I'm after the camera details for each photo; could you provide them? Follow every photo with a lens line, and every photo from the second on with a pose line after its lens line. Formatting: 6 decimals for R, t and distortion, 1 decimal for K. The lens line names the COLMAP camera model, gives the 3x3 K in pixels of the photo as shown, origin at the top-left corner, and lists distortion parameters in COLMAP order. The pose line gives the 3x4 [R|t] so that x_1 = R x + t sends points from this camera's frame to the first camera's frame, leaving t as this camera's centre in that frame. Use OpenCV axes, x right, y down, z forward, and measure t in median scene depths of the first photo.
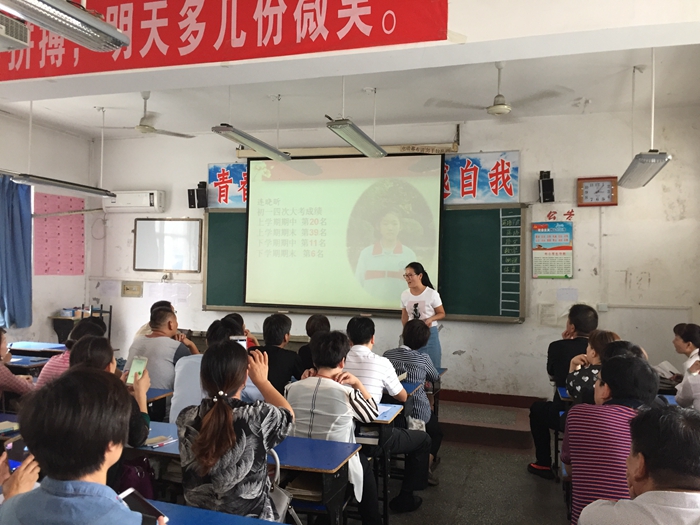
lens RADIAL K [[606.4, 0, 350.0], [0, 606.4, 262.5], [0, 0, 1]] dist [0.029295, -0.002079]
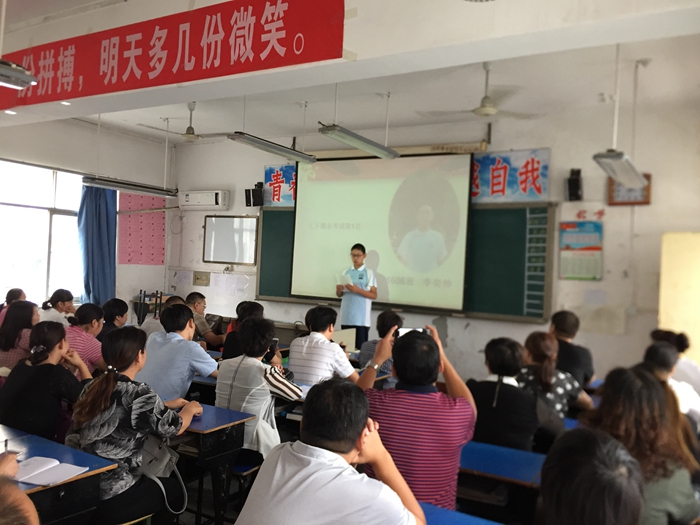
lens RADIAL K [[617.4, 0, 350.0], [0, 617.4, 262.5], [0, 0, 1]] dist [0.038944, -0.001605]
pose [[0.972083, 0.023414, -0.233467, 0.205304], [-0.022776, 0.999726, 0.005426, 0.001705], [0.233530, 0.000043, 0.972349, -0.046600]]
